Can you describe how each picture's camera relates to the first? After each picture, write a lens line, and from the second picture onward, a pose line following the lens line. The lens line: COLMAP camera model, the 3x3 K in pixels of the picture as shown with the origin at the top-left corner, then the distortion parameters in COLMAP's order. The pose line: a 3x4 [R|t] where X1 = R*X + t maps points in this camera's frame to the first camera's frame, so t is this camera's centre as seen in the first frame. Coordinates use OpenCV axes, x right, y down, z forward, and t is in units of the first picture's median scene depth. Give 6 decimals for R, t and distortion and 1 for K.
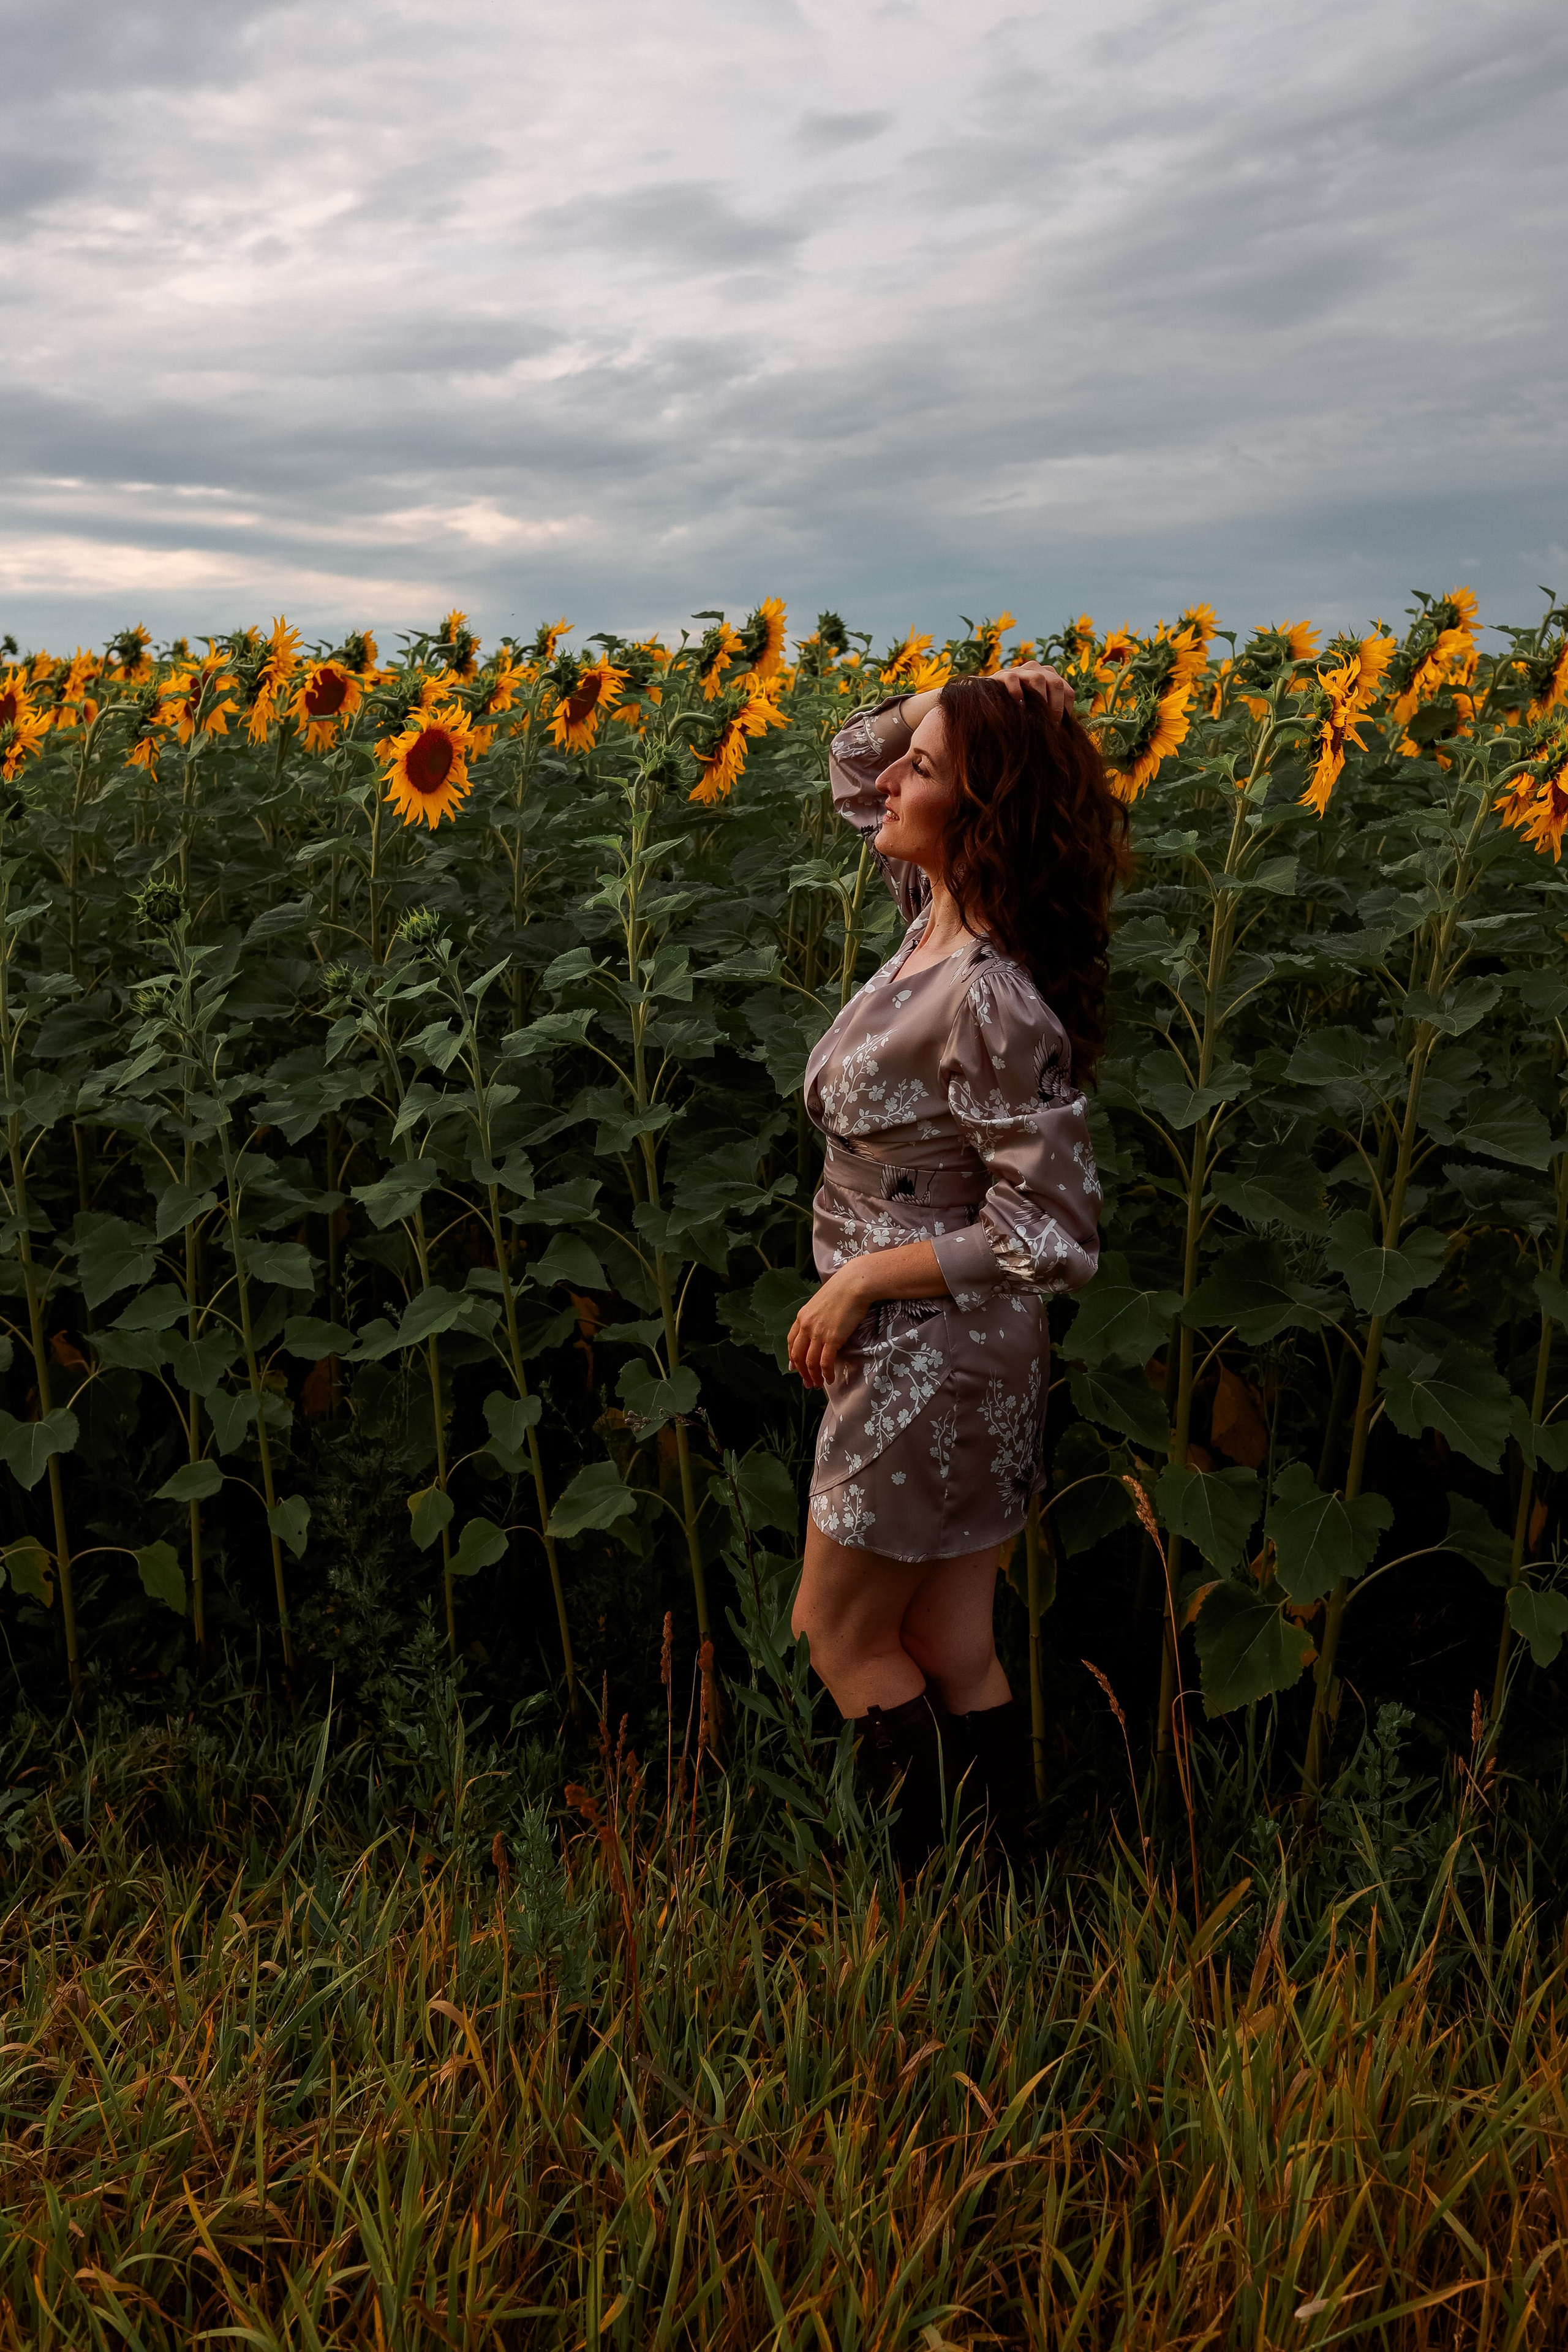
lens RADIAL K [[2248.5, 0, 733.8], [0, 2248.5, 1188.3], [0, 0, 1]] dist [0.001264, 0.021268]
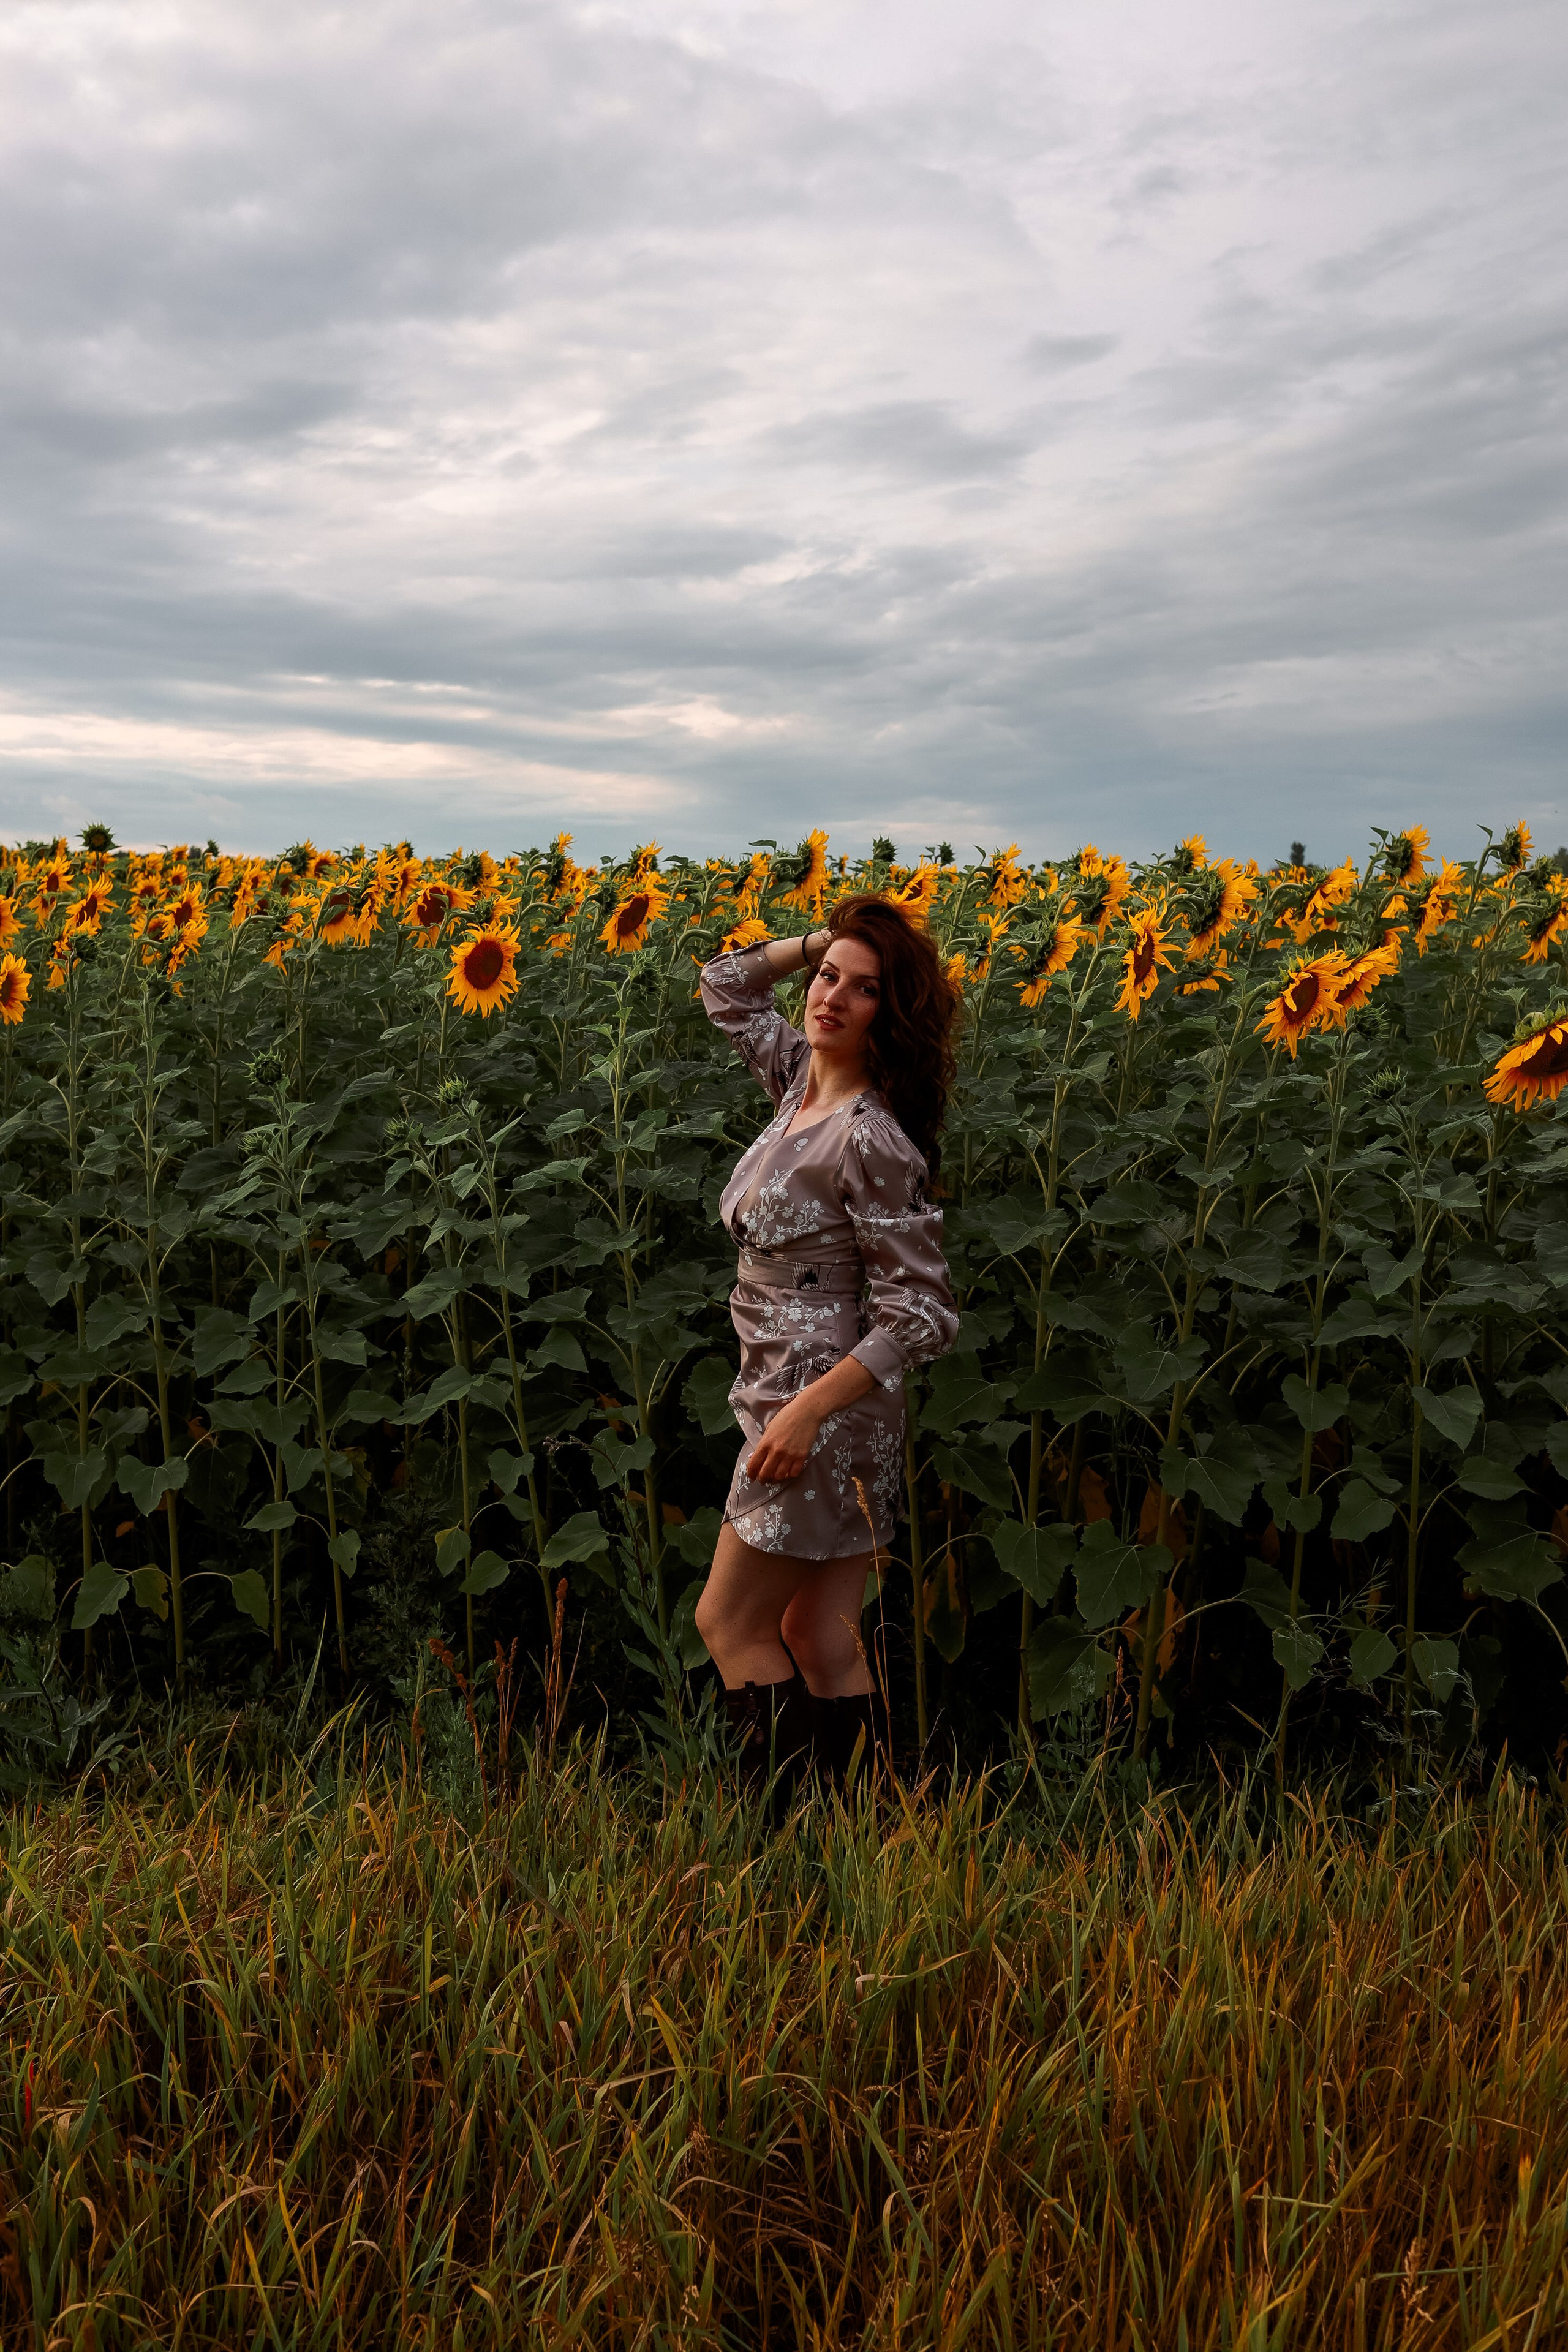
lens RADIAL K [[2220.8, 0, 784.0], [0, 2220.8, 1176.0], [0, 0, 1]] dist [-0.004687, 0.011051]
pose [[0.997120, 0.024418, -0.071795, 0.128462], [-0.030351, 0.996109, -0.082738, 0.030684], [0.069496, 0.084679, 0.993982, -0.240903]]
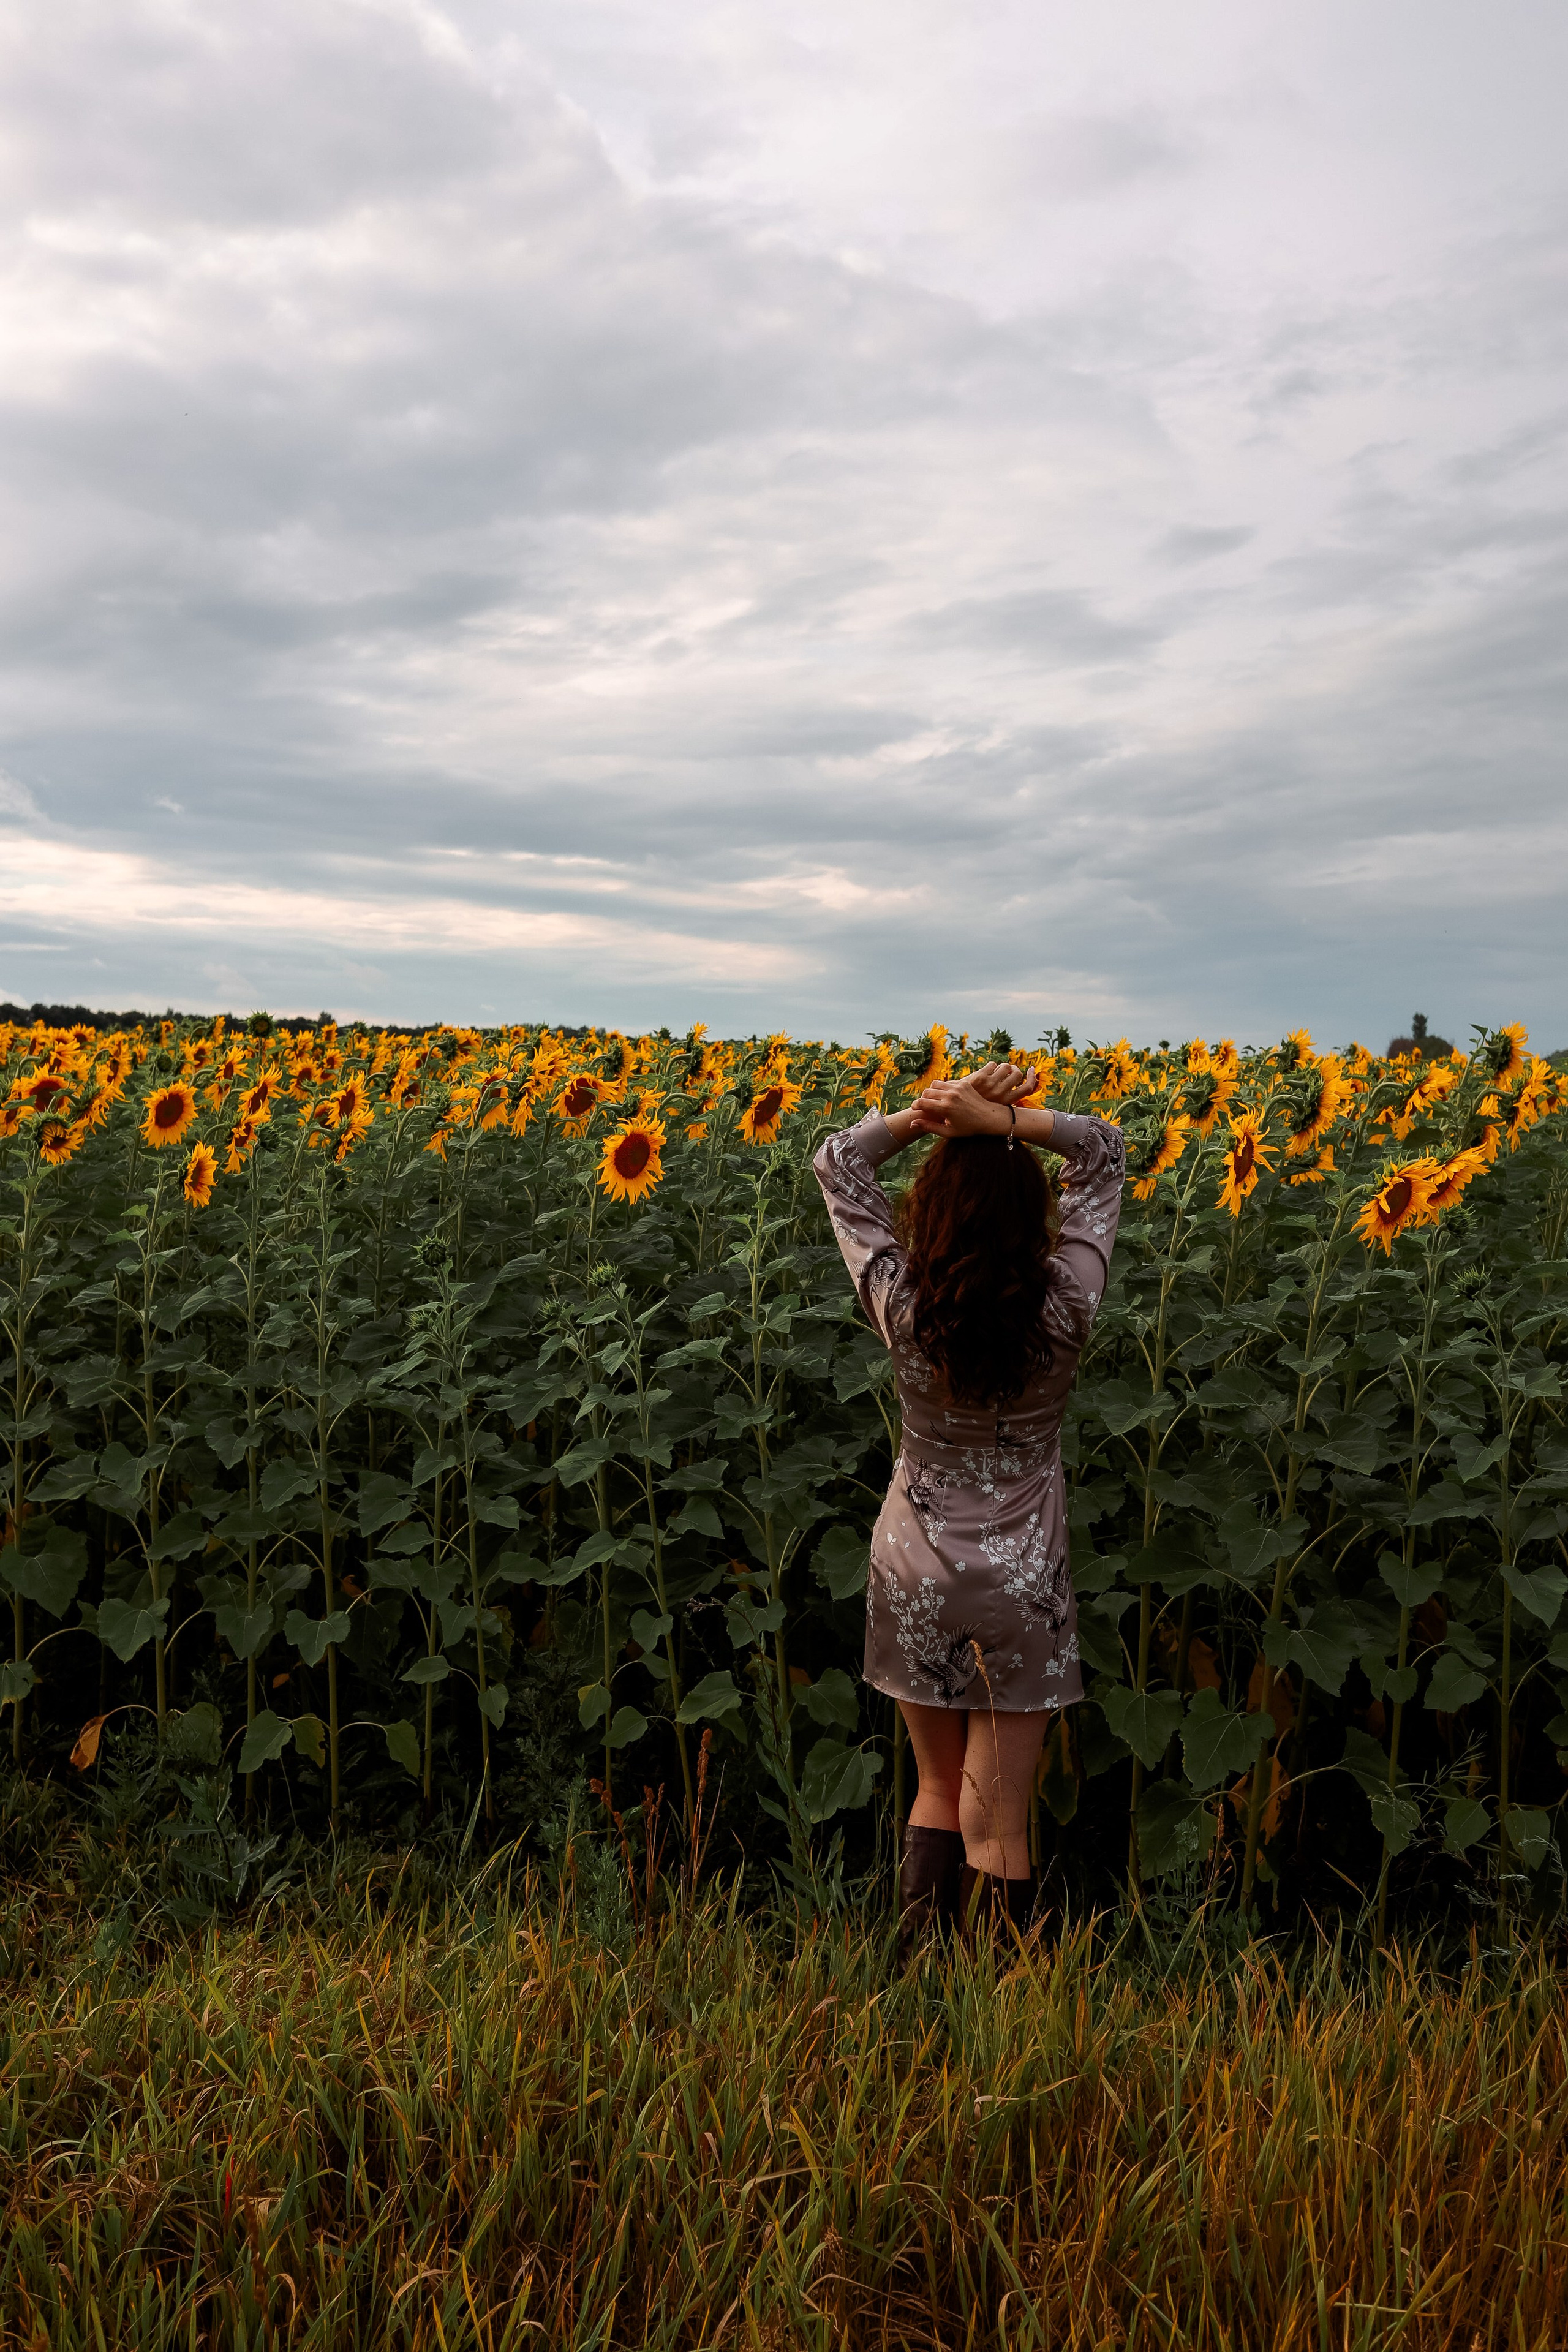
lens RADIAL K [[2220.8, 0, 784.0], [0, 2220.8, 1176.0], [0, 0, 1]] dist [-0.004687, 0.011051]
pose [[0.991682, 0.027369, -0.125765, 0.129340], [-0.046866, 0.986835, -0.154788, 0.030437], [0.119873, 0.159395, 0.979910, -0.329465]]
